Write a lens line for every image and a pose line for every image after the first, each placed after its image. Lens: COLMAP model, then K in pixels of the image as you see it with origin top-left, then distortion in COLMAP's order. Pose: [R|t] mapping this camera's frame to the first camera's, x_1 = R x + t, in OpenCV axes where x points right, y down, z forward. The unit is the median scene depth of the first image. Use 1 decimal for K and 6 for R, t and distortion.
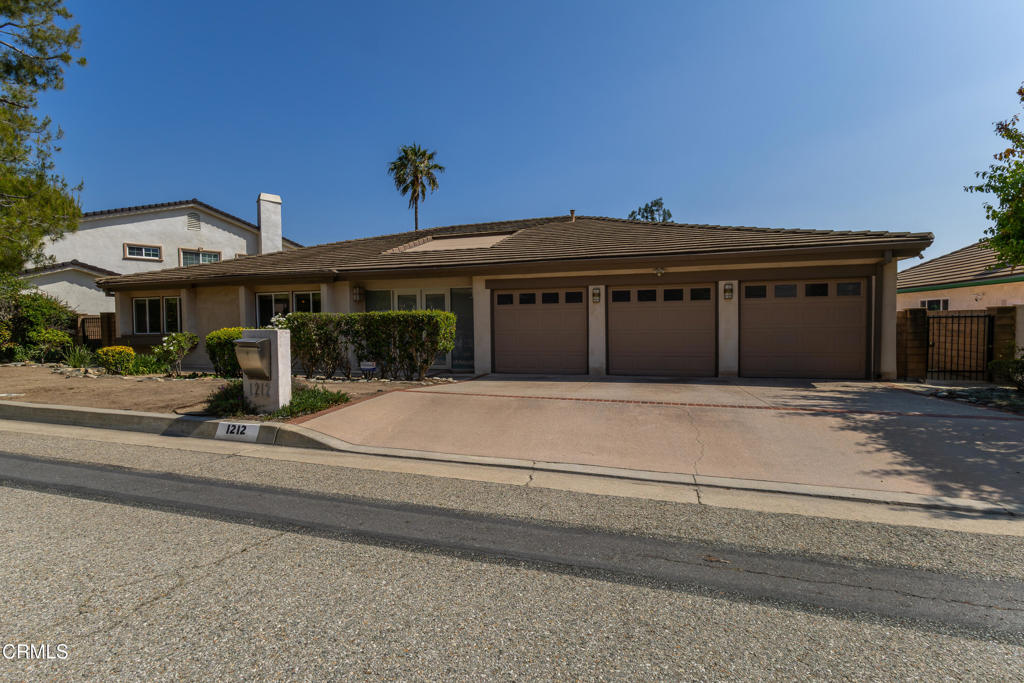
lens RADIAL K [[465.6, 0, 506.2], [0, 465.6, 337.6], [0, 0, 1]] dist [0.001250, 0.000422]
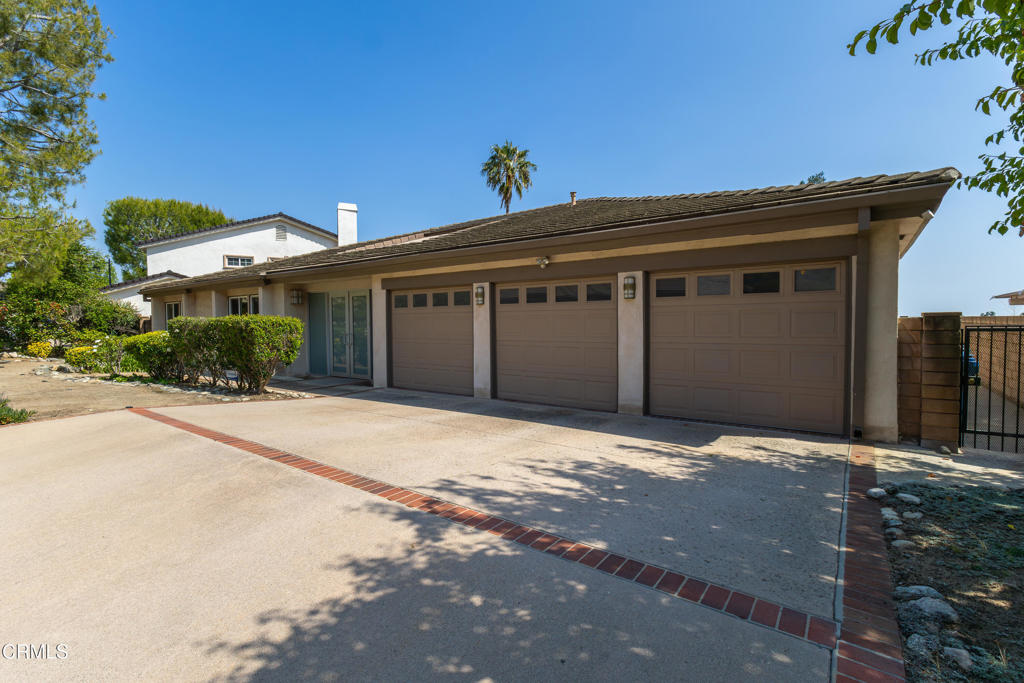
lens RADIAL K [[463.9, 0, 512.0], [0, 463.9, 341.5], [0, 0, 1]] dist [-0.002214, -0.000377]
pose [[0.948437, 0.018953, -0.316399, 0.391330], [-0.016544, 0.999810, 0.010299, -0.018625], [0.316535, -0.004534, 0.948570, 0.225830]]
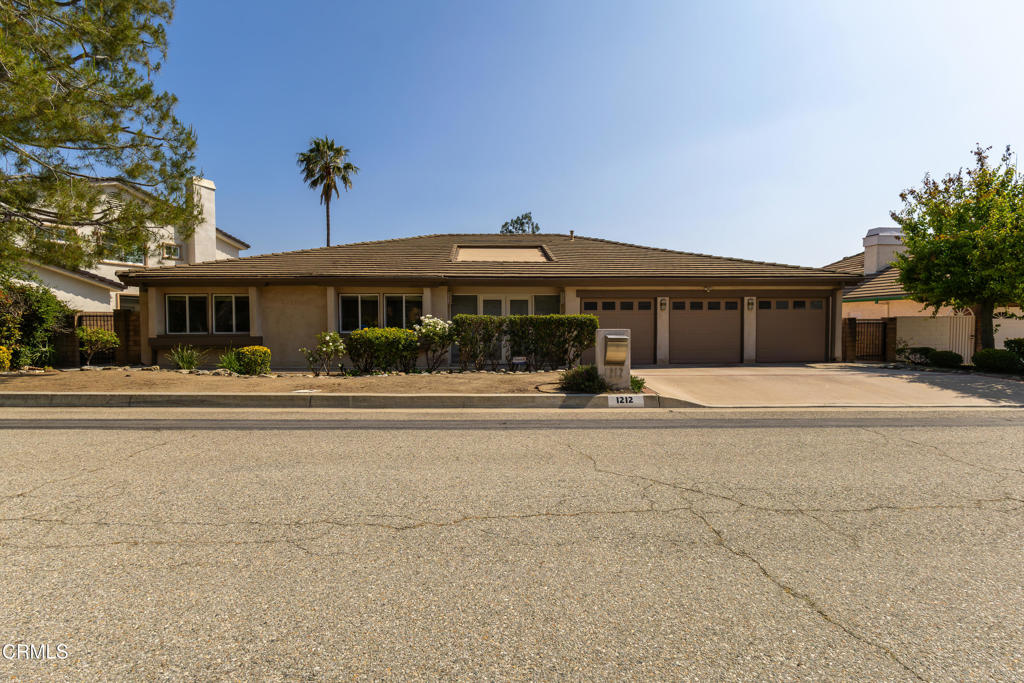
lens RADIAL K [[465.6, 0, 506.2], [0, 465.6, 337.6], [0, 0, 1]] dist [0.001250, 0.000422]
pose [[0.937658, -0.003429, 0.347543, -0.554357], [0.004838, 0.999983, -0.003184, 0.004759], [-0.347526, 0.004667, 0.937659, -0.076789]]
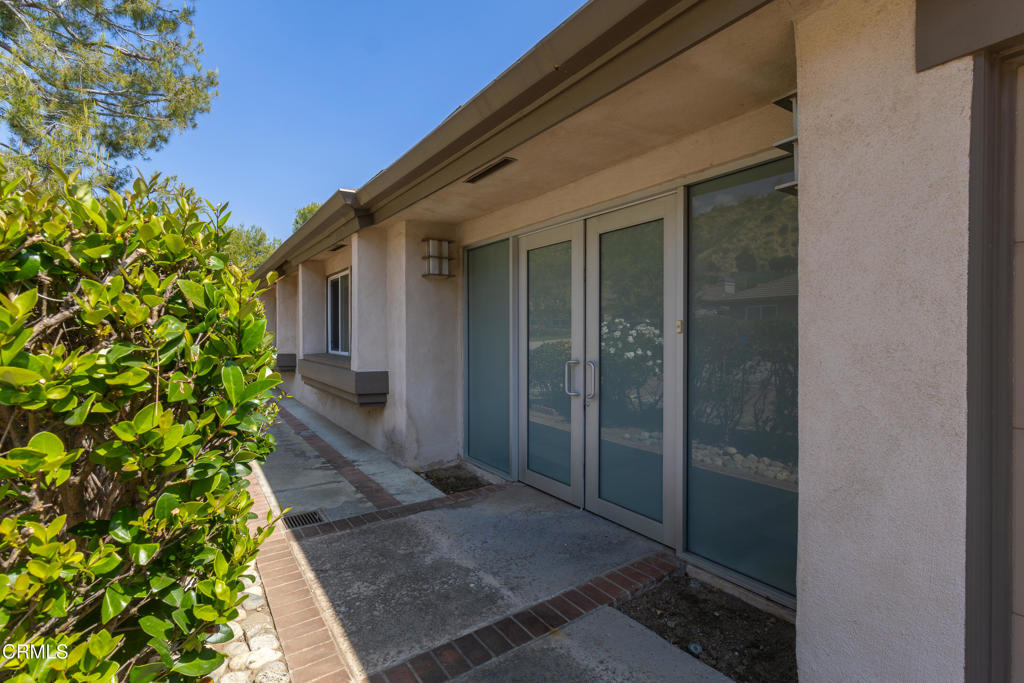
lens RADIAL K [[465.6, 0, 506.2], [0, 465.6, 337.6], [0, 0, 1]] dist [0.001250, 0.000422]
pose [[0.767048, 0.008060, -0.641539, -0.041532], [-0.021014, 0.999700, -0.012565, -0.026740], [0.641246, 0.023119, 0.766987, 0.730396]]
